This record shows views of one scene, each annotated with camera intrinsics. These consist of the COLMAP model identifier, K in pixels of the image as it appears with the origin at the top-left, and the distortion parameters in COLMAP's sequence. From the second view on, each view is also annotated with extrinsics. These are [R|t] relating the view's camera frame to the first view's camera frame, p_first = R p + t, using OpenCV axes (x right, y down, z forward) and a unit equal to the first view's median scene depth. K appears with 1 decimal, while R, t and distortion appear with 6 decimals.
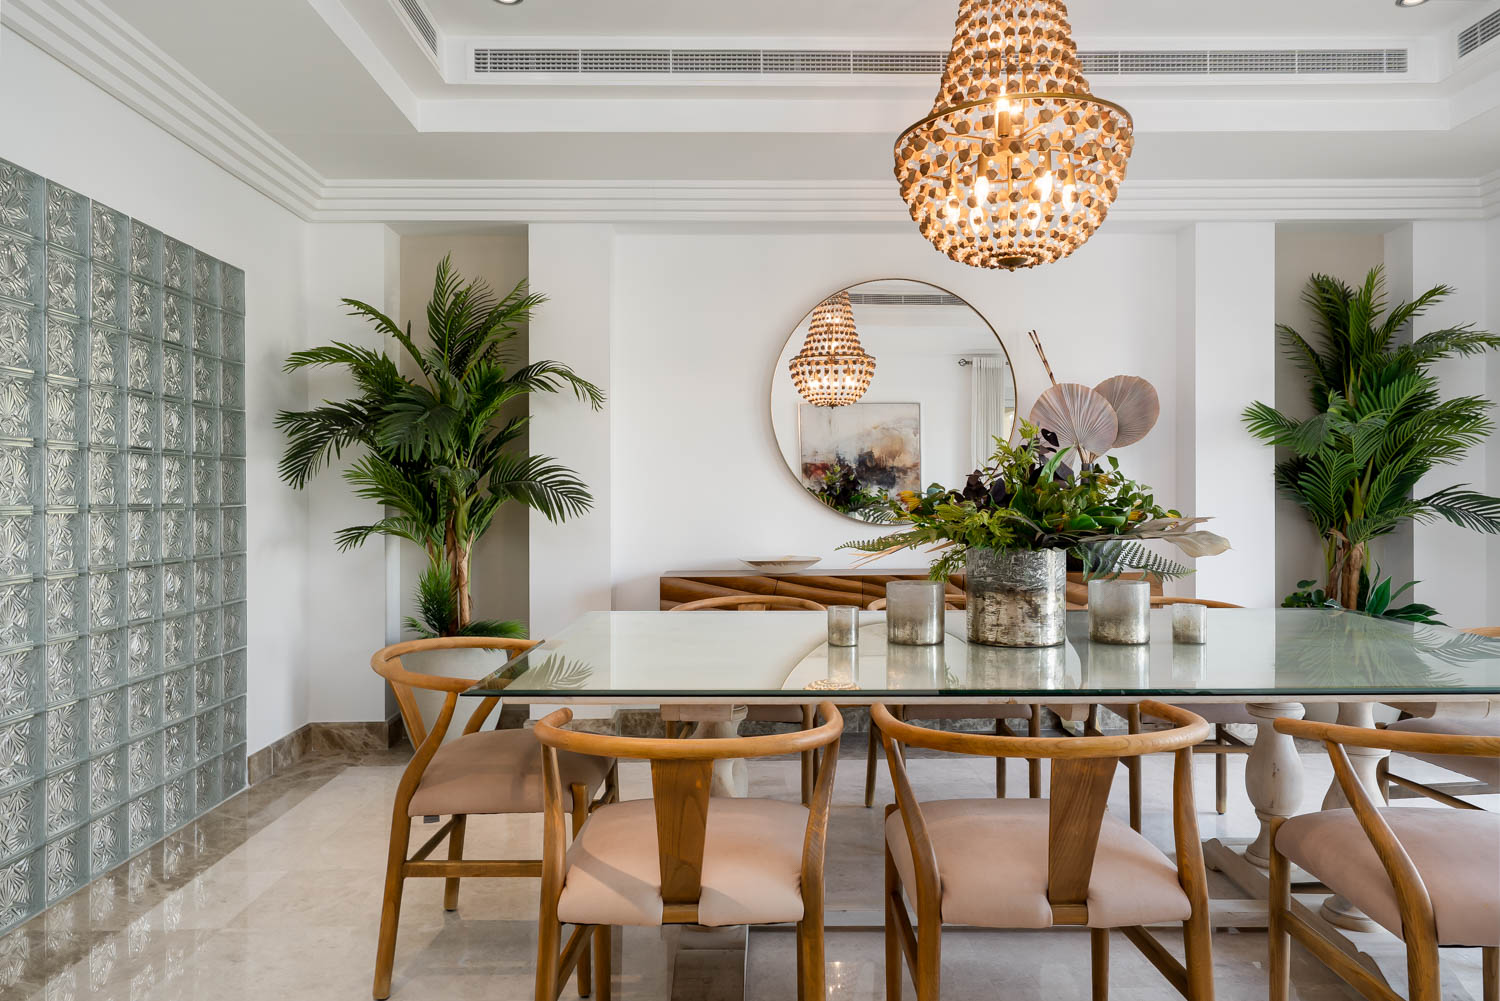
lens RADIAL K [[906.6, 0, 750.0], [0, 906.6, 500.5], [0, 0, 1]] dist [-0.000302, 0.000268]
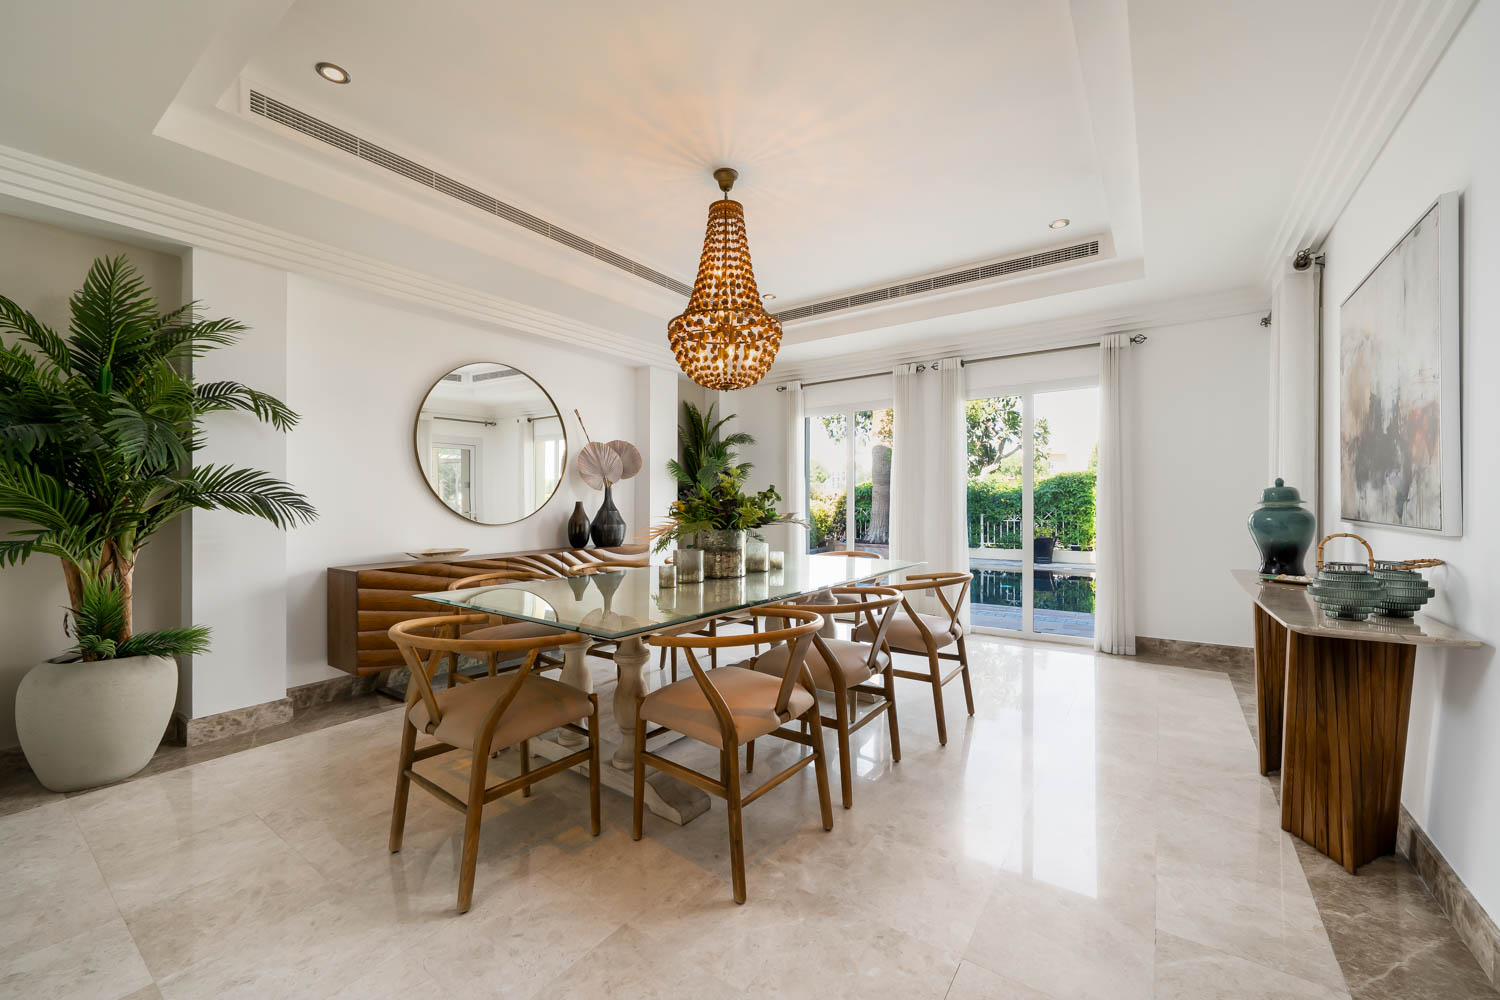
lens RADIAL K [[572.4, 0, 750.0], [0, 572.4, 500.0], [0, 0, 1]] dist [0.000251, 0.000065]
pose [[0.579942, 0.005347, 0.814640, -0.414534], [0.002429, 0.999963, -0.008293, -0.004689], [-0.814654, 0.006788, 0.579907, 0.100941]]
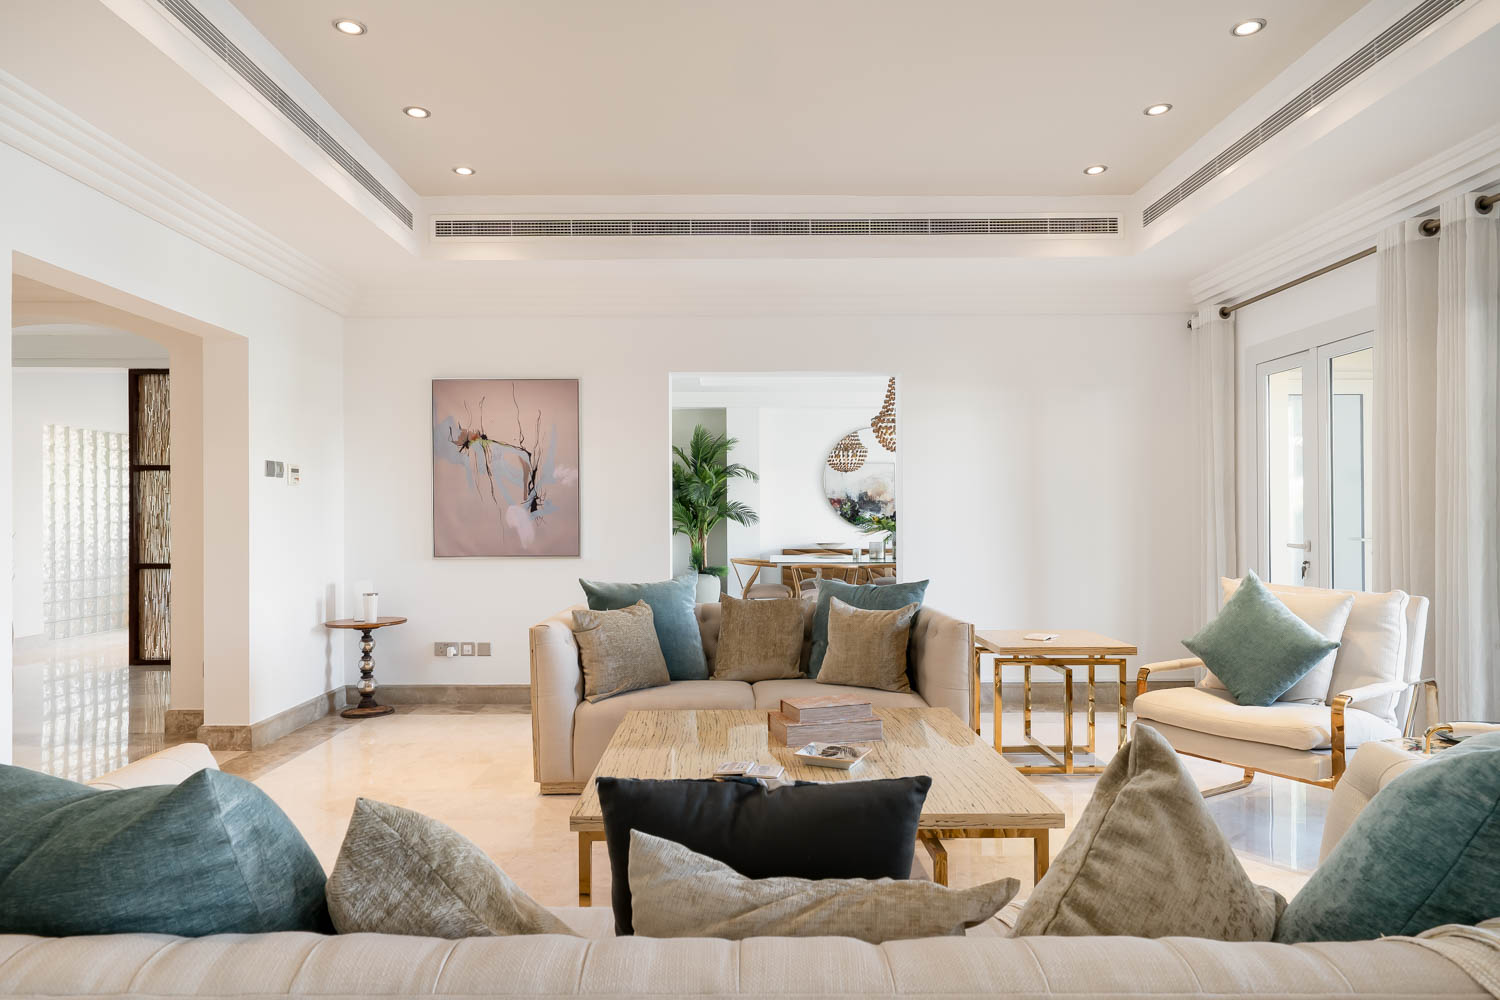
lens RADIAL K [[937.7, 0, 750.0], [0, 937.7, 500.0], [0, 0, 1]] dist [0.000052, -0.000009]
pose [[0.999979, 0.001730, 0.006322, -0.199489], [-0.001572, 0.999687, -0.024976, 0.012225], [-0.006363, 0.024965, 0.999668, -1.577893]]
